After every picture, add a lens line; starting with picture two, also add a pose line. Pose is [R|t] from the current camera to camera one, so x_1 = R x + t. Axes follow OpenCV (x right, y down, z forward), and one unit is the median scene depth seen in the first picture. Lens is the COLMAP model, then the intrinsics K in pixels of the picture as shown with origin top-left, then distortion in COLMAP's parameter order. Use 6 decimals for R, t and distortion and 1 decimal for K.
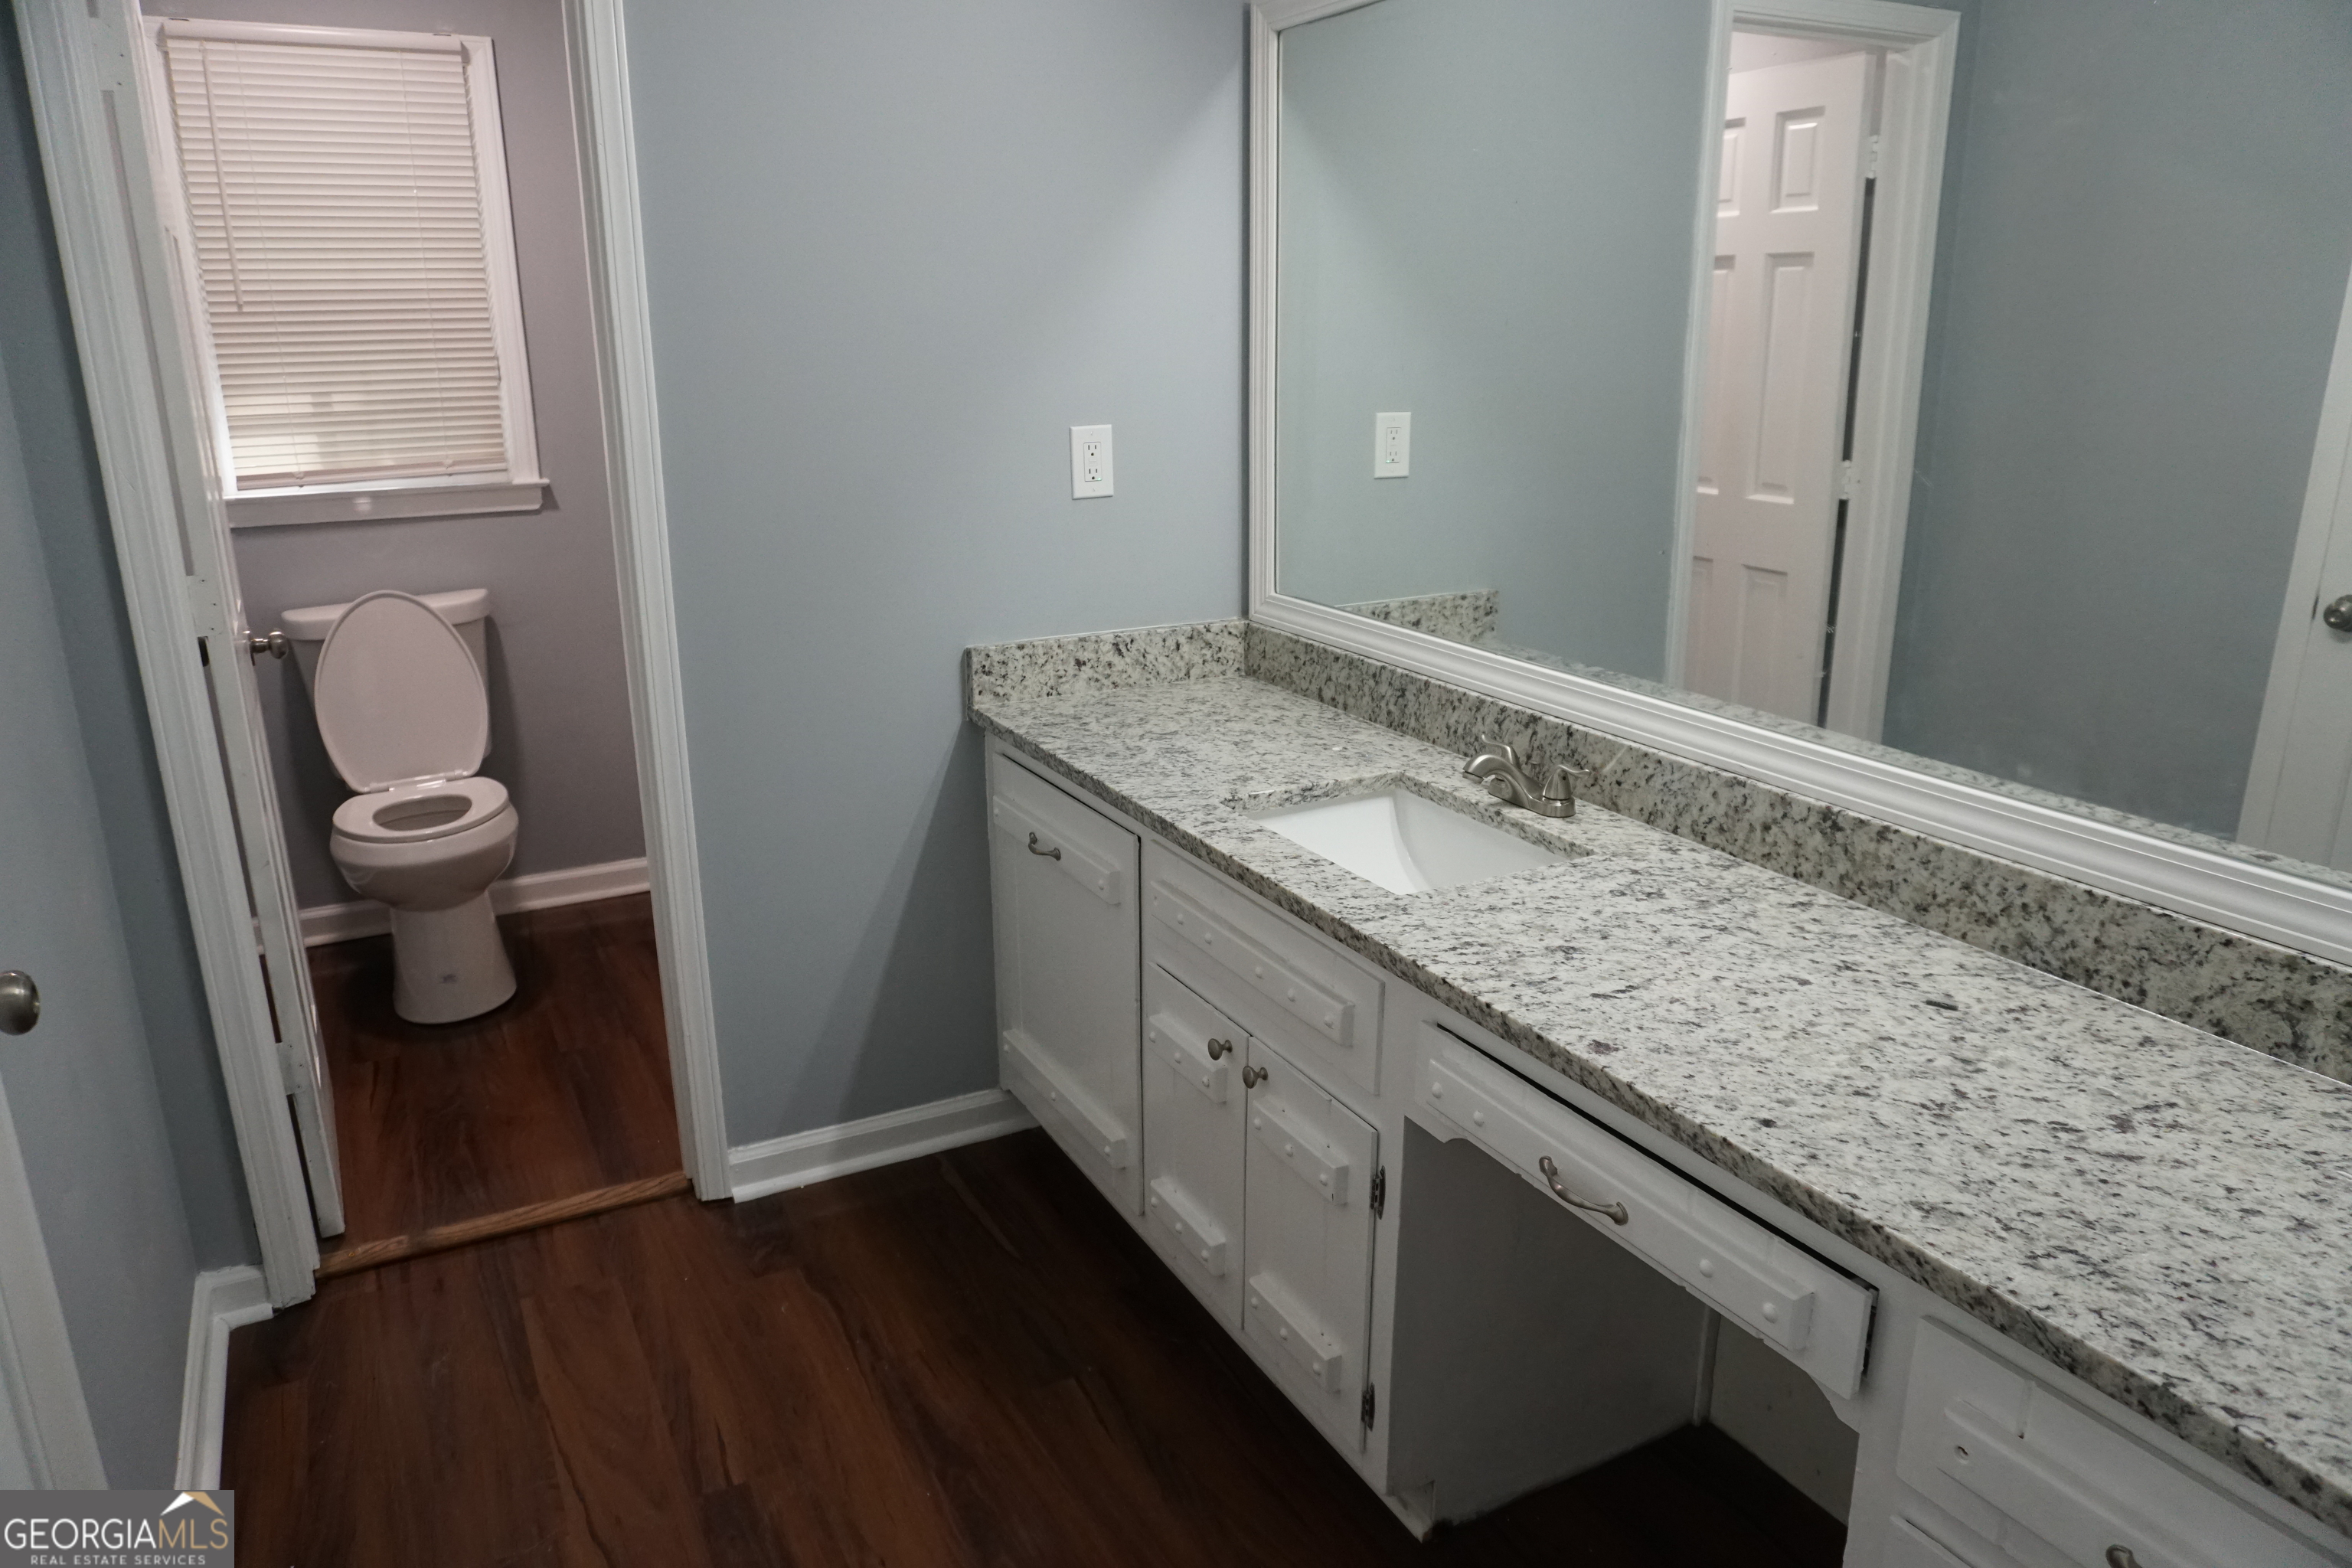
lens RADIAL K [[1576.5, 0, 1164.9], [0, 1576.5, 782.3], [0, 0, 1]] dist [-0.043502, 0.039103]
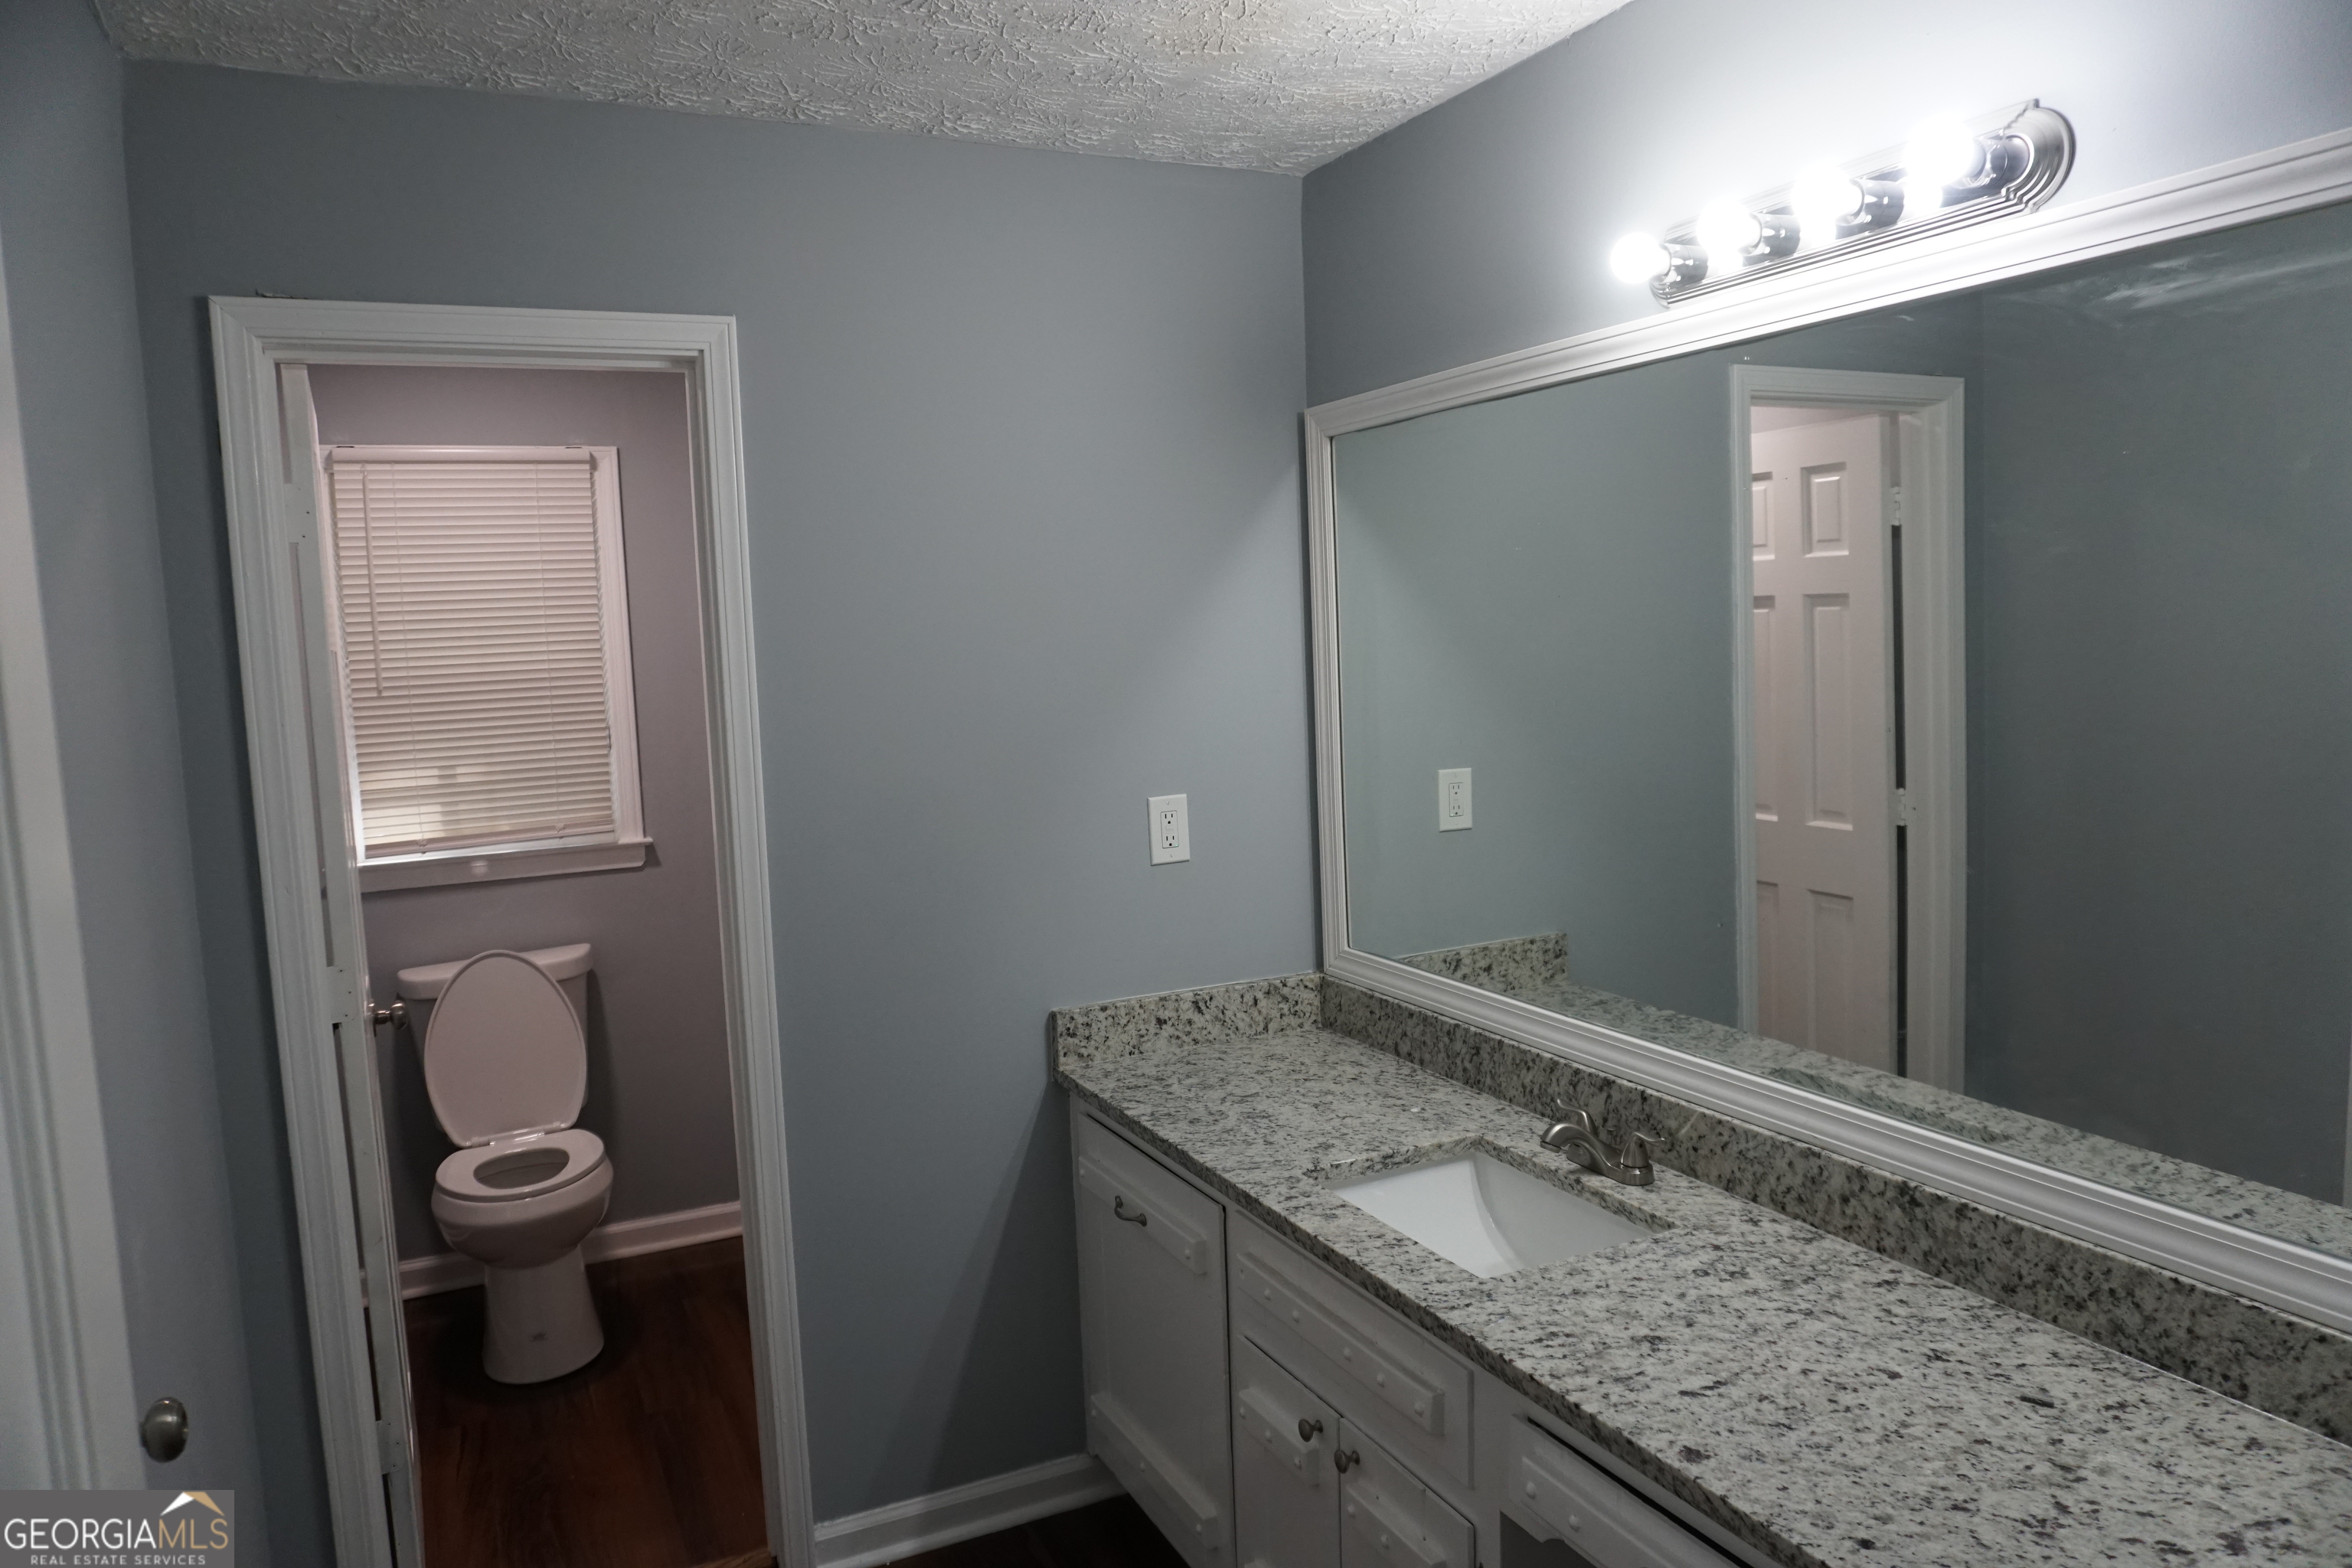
lens RADIAL K [[1576.5, 0, 1164.9], [0, 1576.5, 782.3], [0, 0, 1]] dist [-0.043502, 0.039103]
pose [[0.998650, -0.028490, -0.043425, -0.002934], [0.020053, 0.982792, -0.183622, -0.056155], [0.047909, 0.182503, 0.982037, -0.056407]]
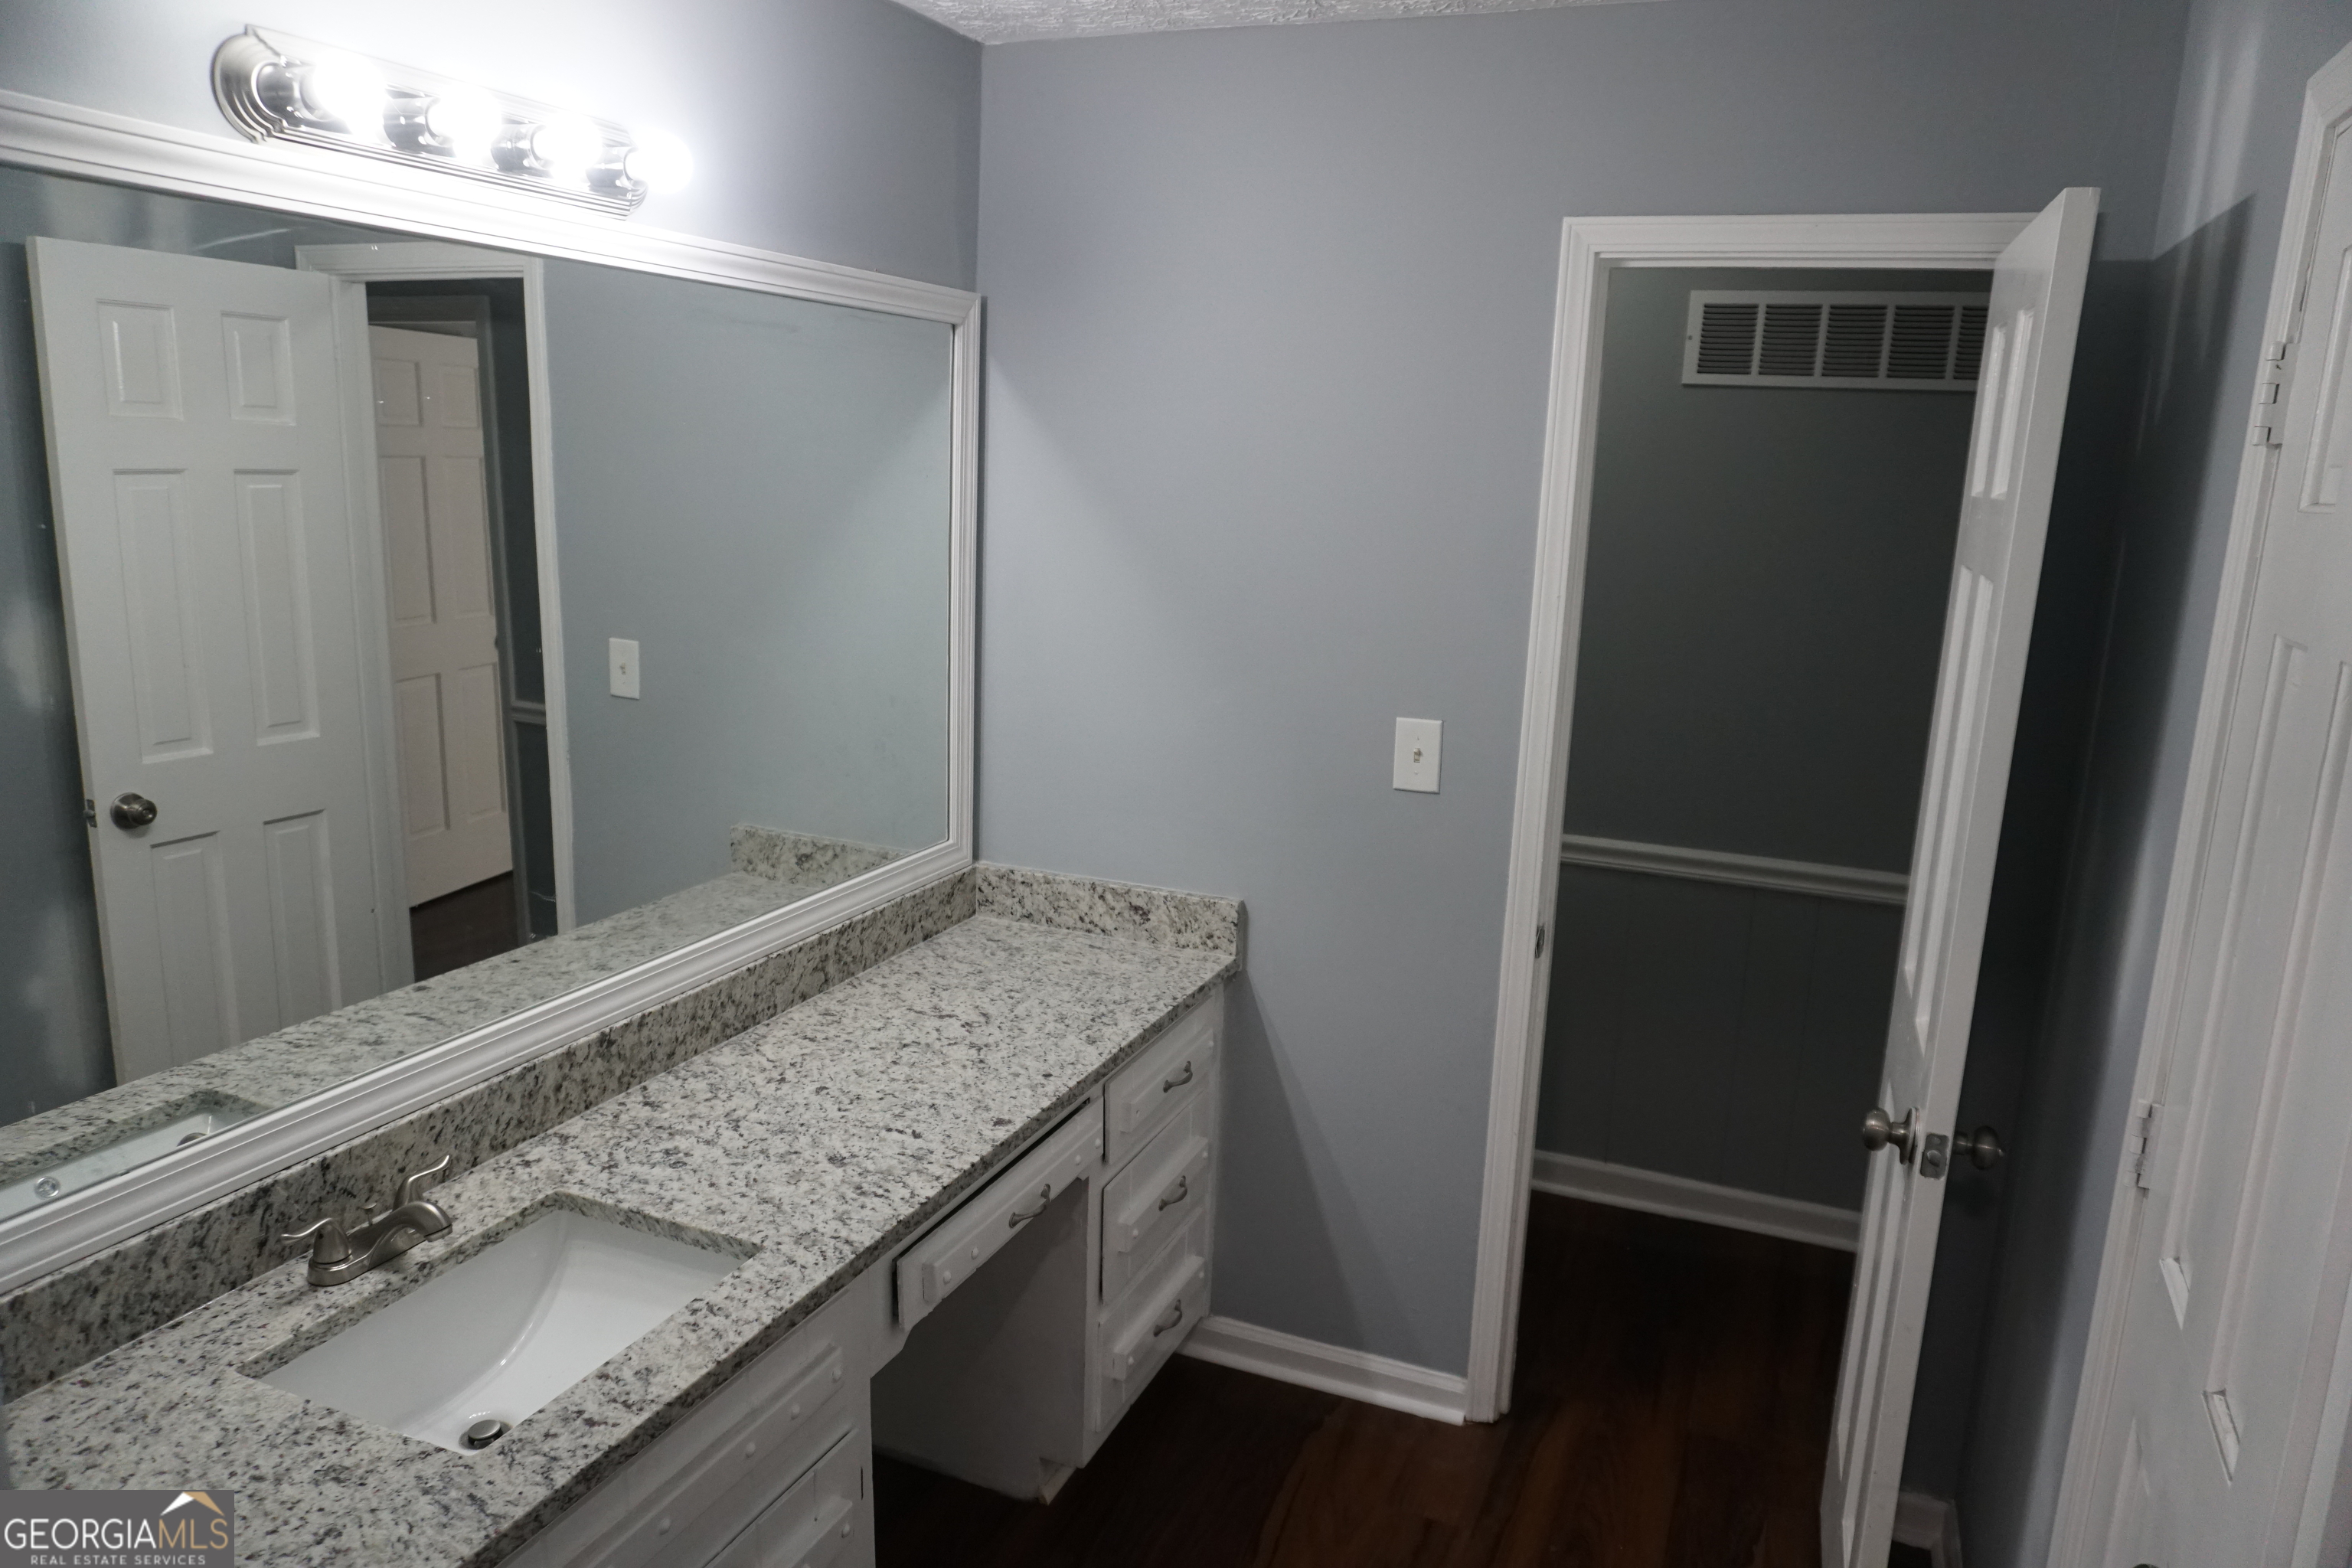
lens RADIAL K [[1576.5, 0, 1164.9], [0, 1576.5, 782.3], [0, 0, 1]] dist [-0.043502, 0.039103]
pose [[-0.629476, -0.172152, 0.757709, -0.635346], [0.193225, 0.909835, 0.367239, -0.457059], [-0.752612, 0.377576, -0.539455, 1.120896]]
